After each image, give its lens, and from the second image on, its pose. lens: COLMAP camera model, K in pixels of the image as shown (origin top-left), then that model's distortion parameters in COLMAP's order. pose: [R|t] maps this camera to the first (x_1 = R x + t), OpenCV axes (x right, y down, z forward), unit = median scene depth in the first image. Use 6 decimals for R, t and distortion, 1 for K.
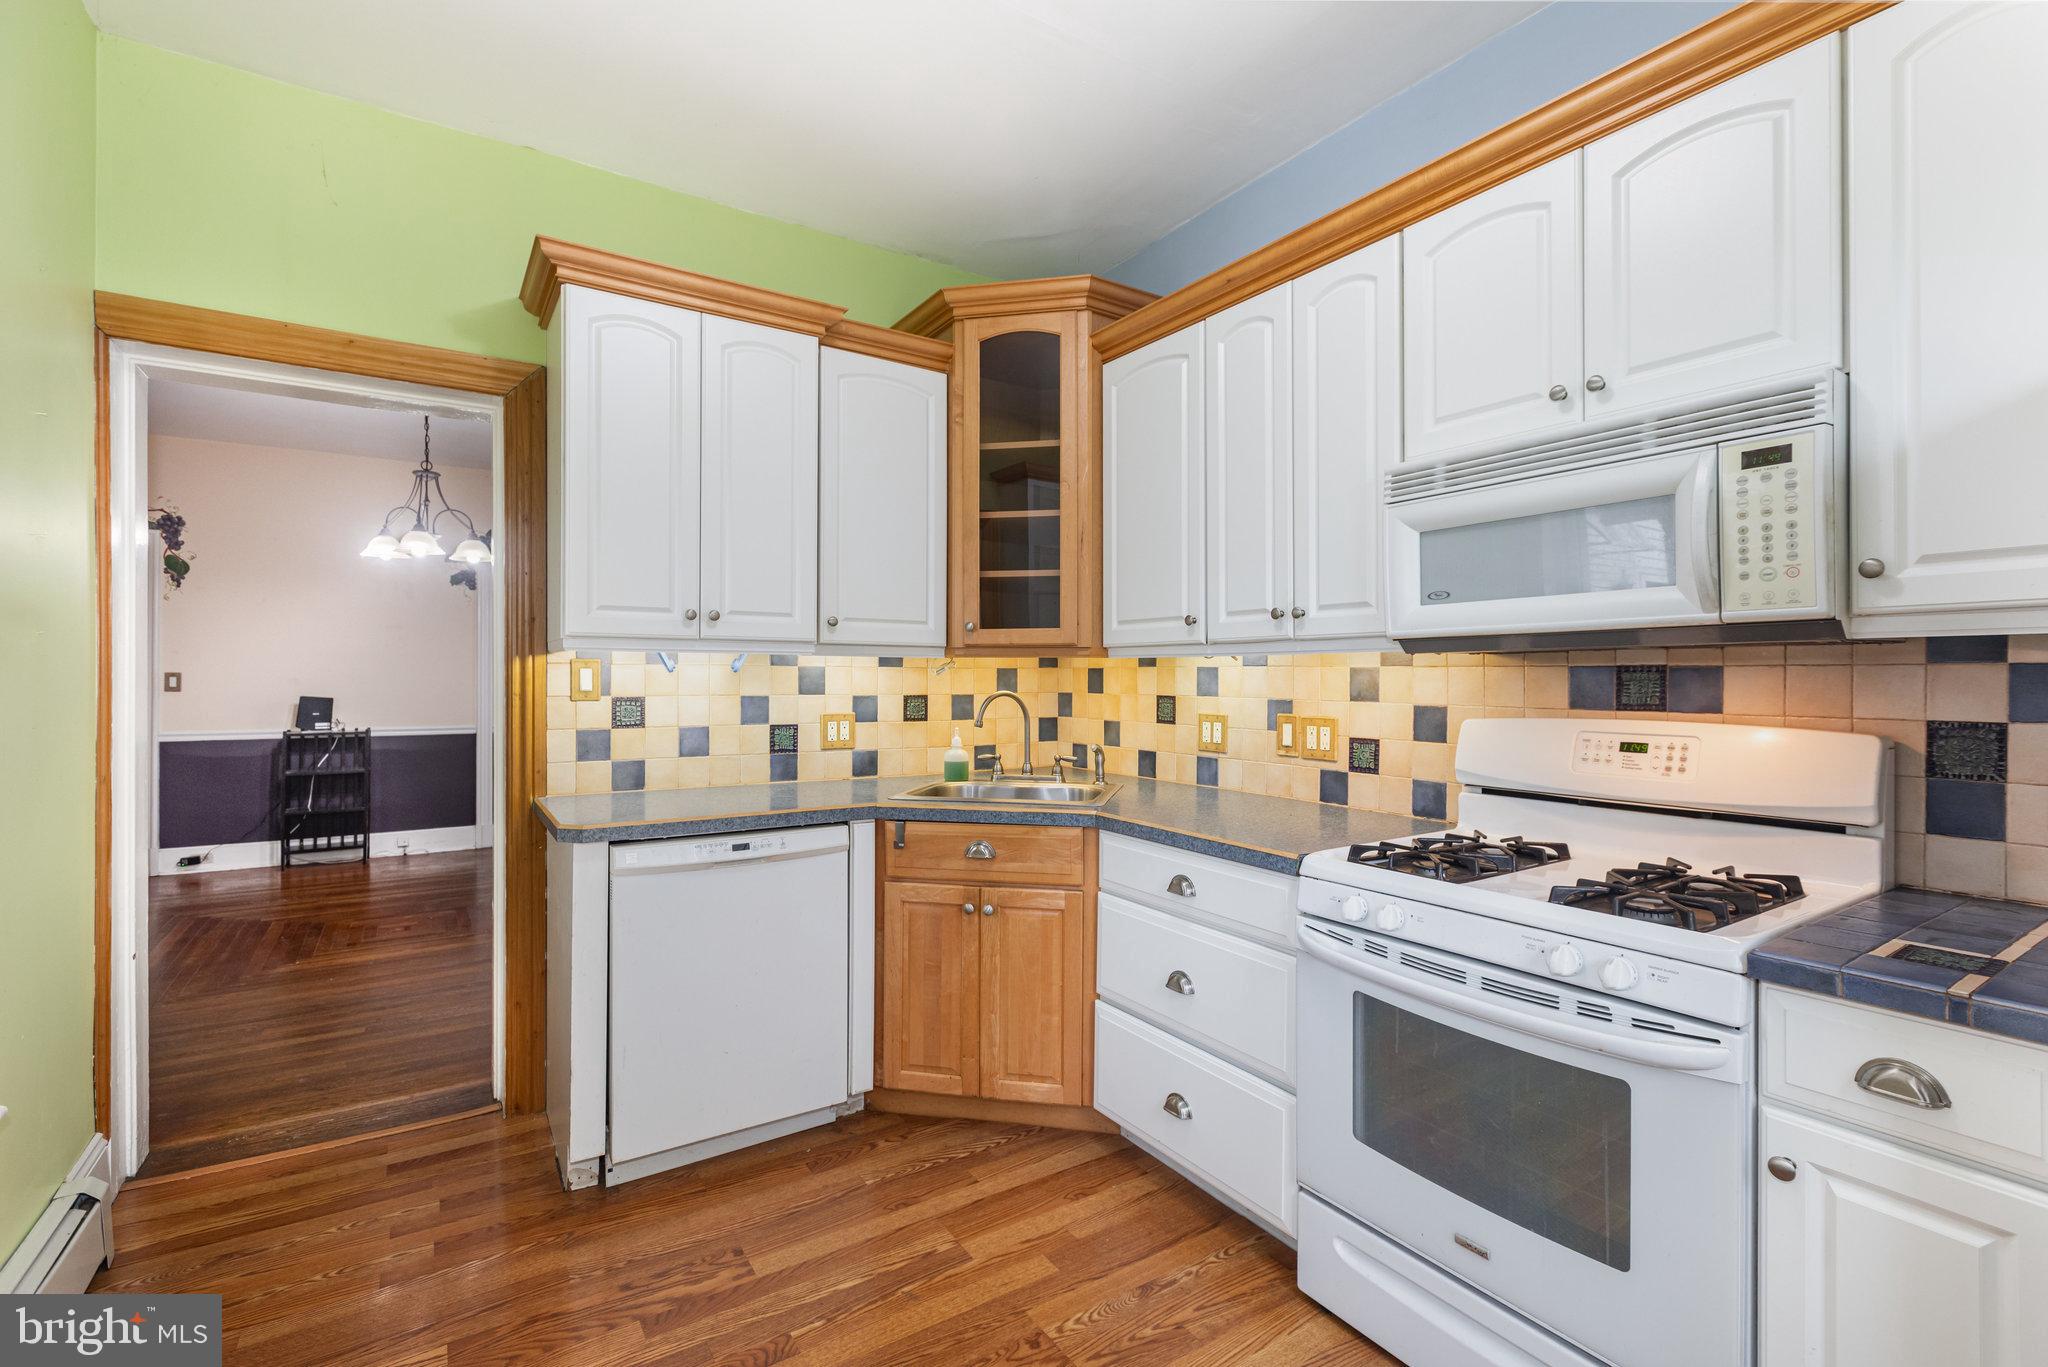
lens RADIAL K [[932.8, 0, 1022.0], [0, 932.8, 682.2], [0, 0, 1]] dist [0.003141, -0.000656]
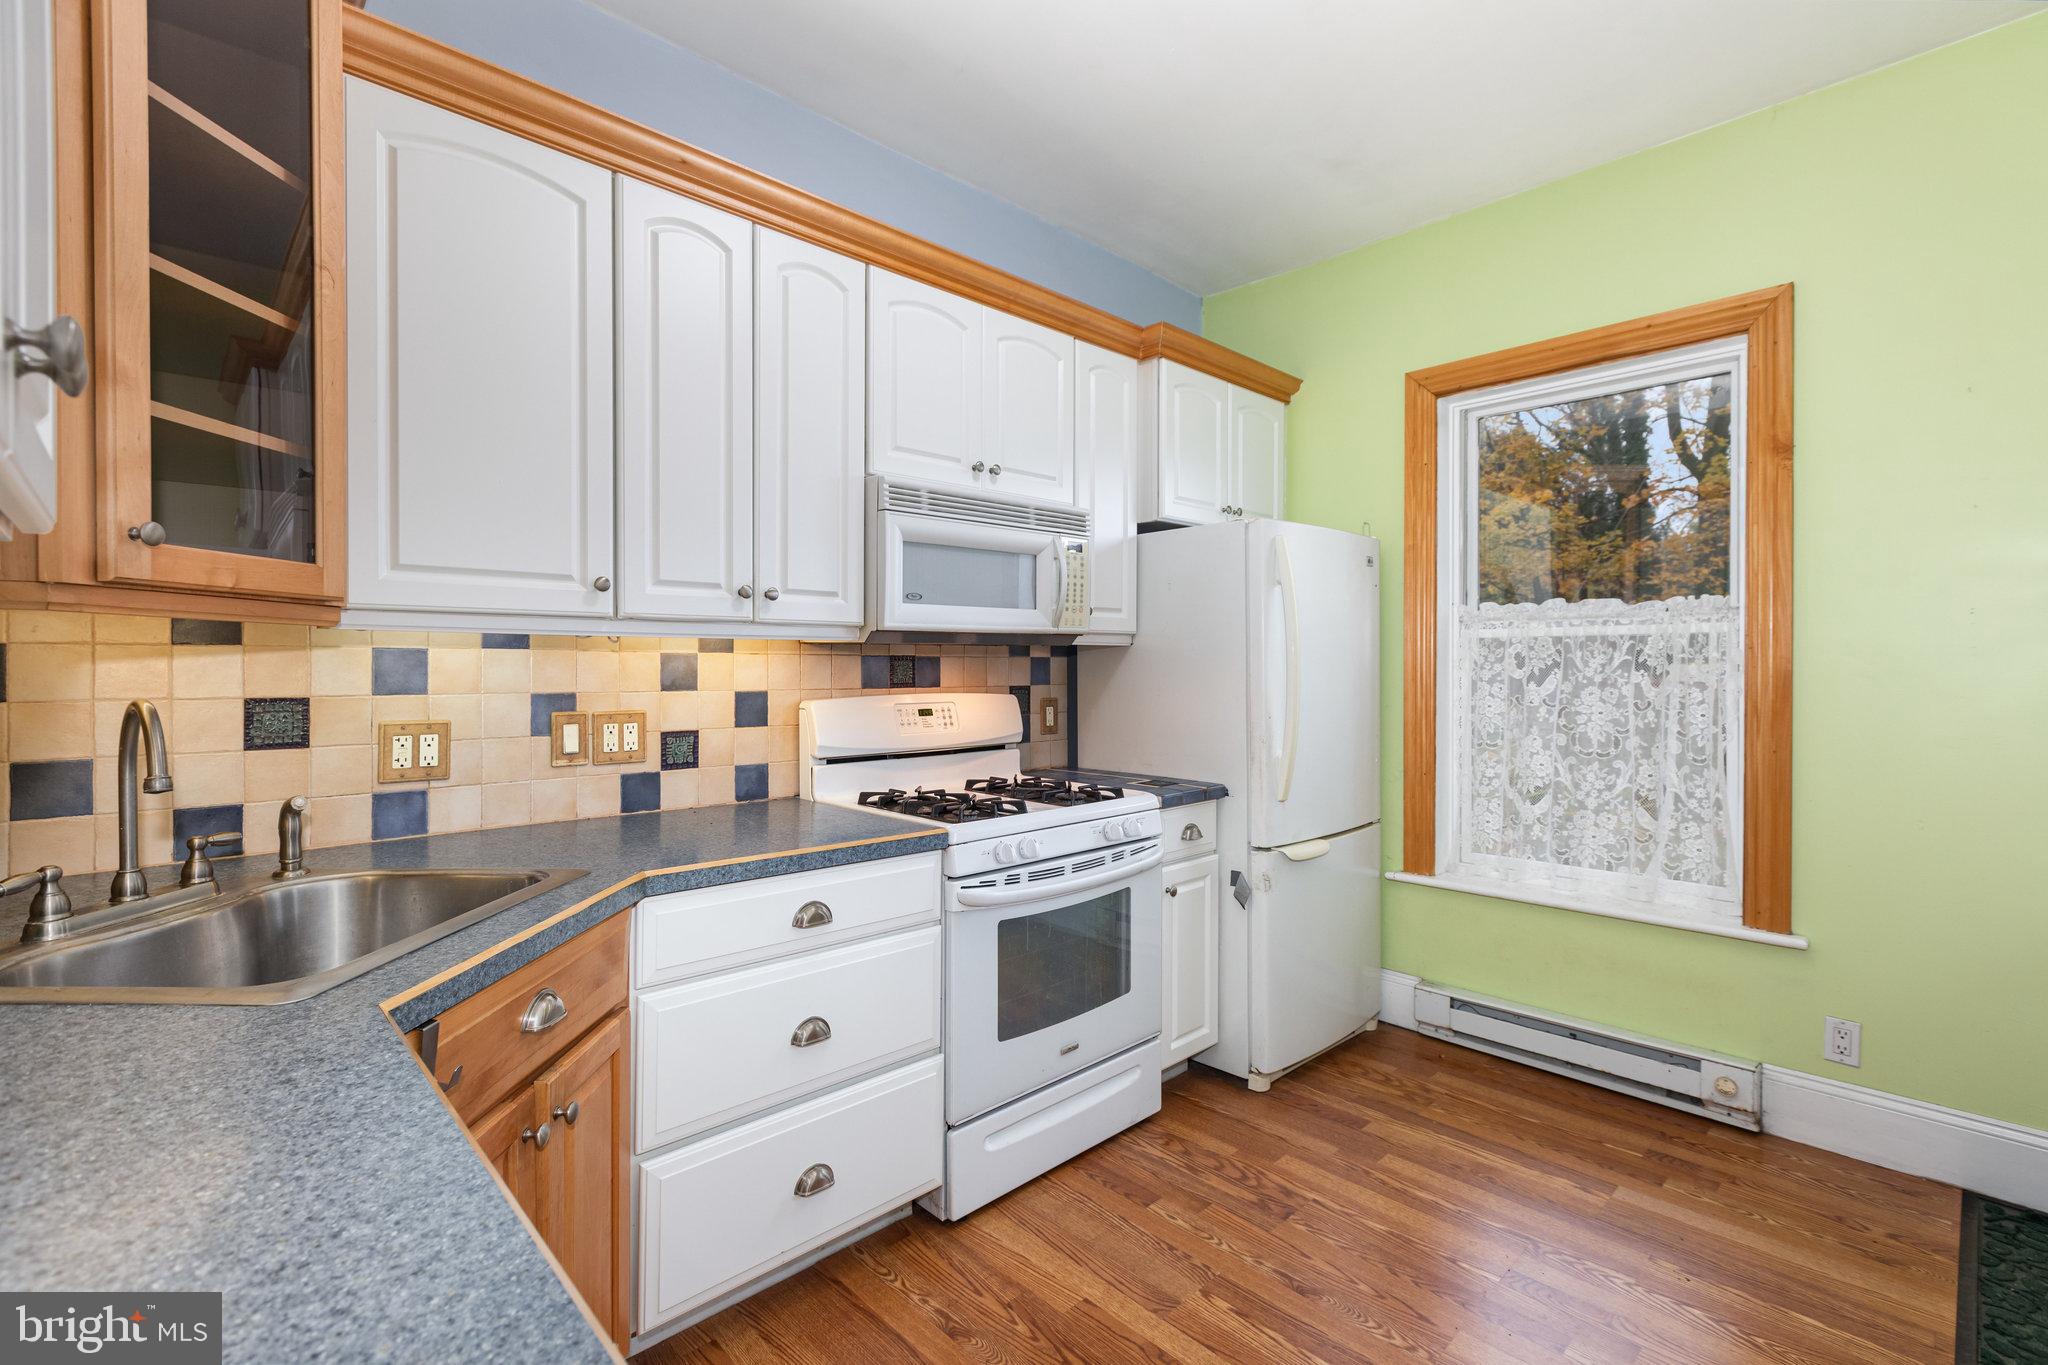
lens RADIAL K [[932.8, 0, 1027.0], [0, 932.8, 669.7], [0, 0, 1]] dist [0.003141, -0.000656]
pose [[-0.197910, -0.009229, 0.980177, -0.733693], [0.002954, 0.999946, 0.010012, -0.009758], [-0.980216, 0.004877, -0.197872, 1.044968]]
